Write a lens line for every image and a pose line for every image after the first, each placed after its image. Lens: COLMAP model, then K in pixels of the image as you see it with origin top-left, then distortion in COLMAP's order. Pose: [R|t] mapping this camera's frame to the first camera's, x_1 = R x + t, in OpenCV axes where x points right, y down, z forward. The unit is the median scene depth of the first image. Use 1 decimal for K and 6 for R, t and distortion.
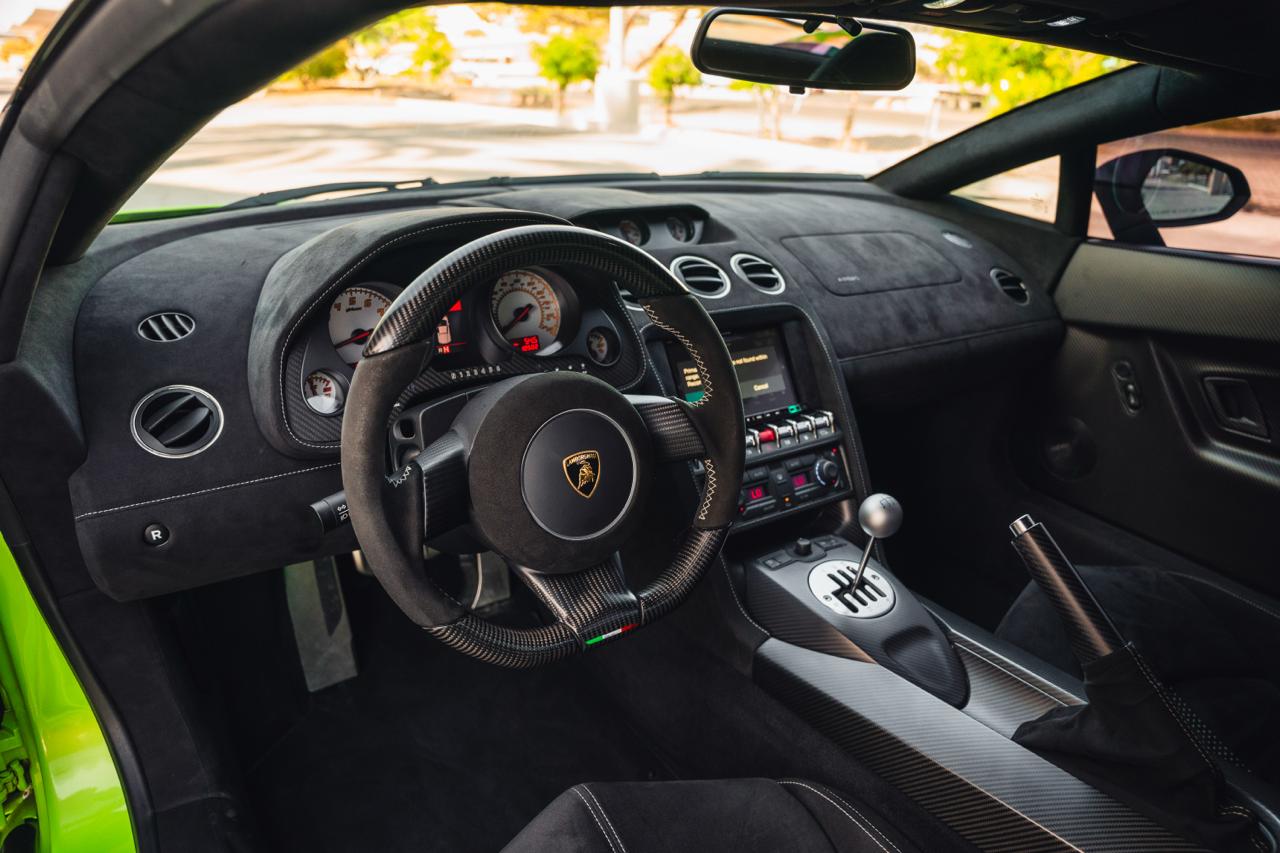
lens RADIAL K [[747.1, 0, 640.0], [0, 747.1, 426.5], [0, 0, 1]] dist [0.000929, 0.000735]
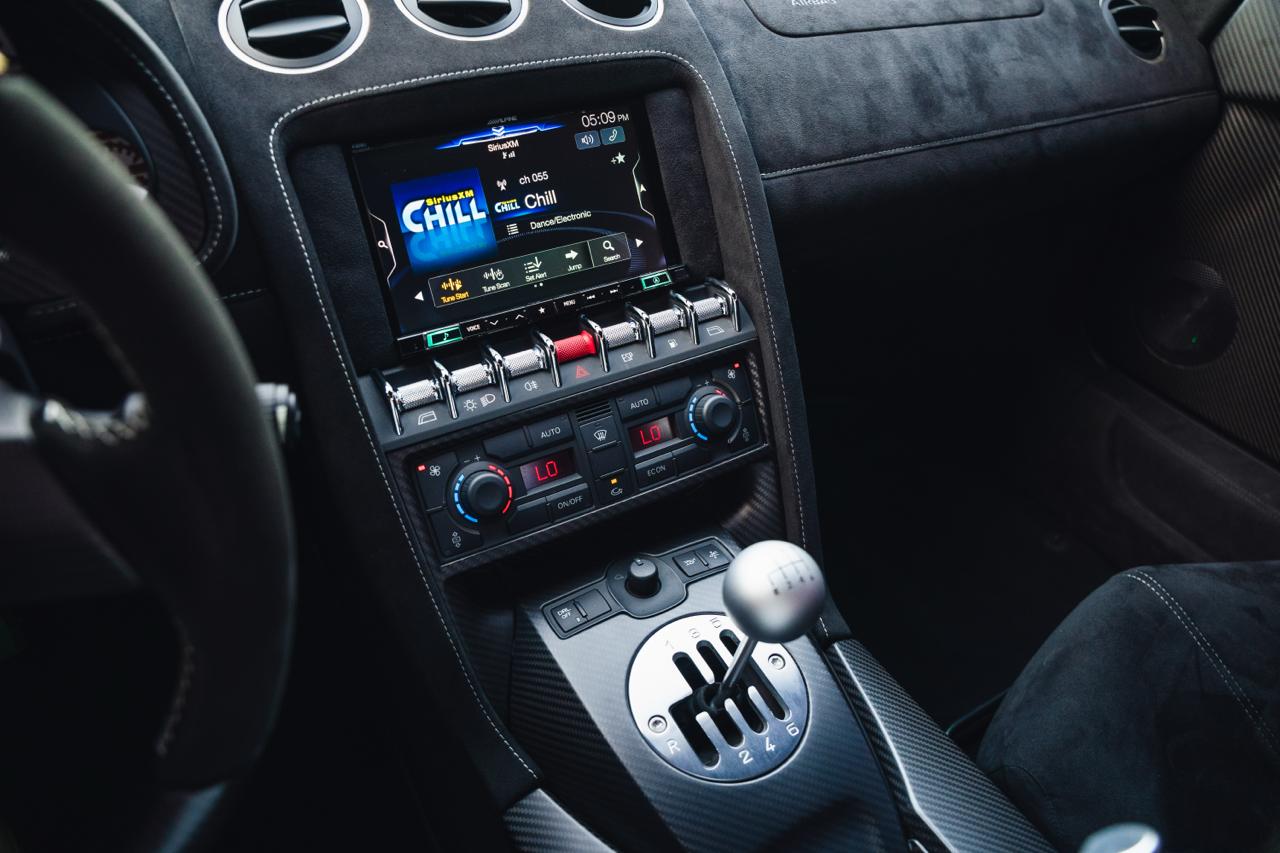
lens RADIAL K [[747.1, 0, 640.0], [0, 747.1, 426.5], [0, 0, 1]] dist [0.000929, 0.000735]
pose [[0.998766, 0.012758, -0.047990, 0.204544], [-0.000655, 0.969732, 0.244172, -0.046963], [0.049653, -0.243839, 0.968544, 0.469930]]
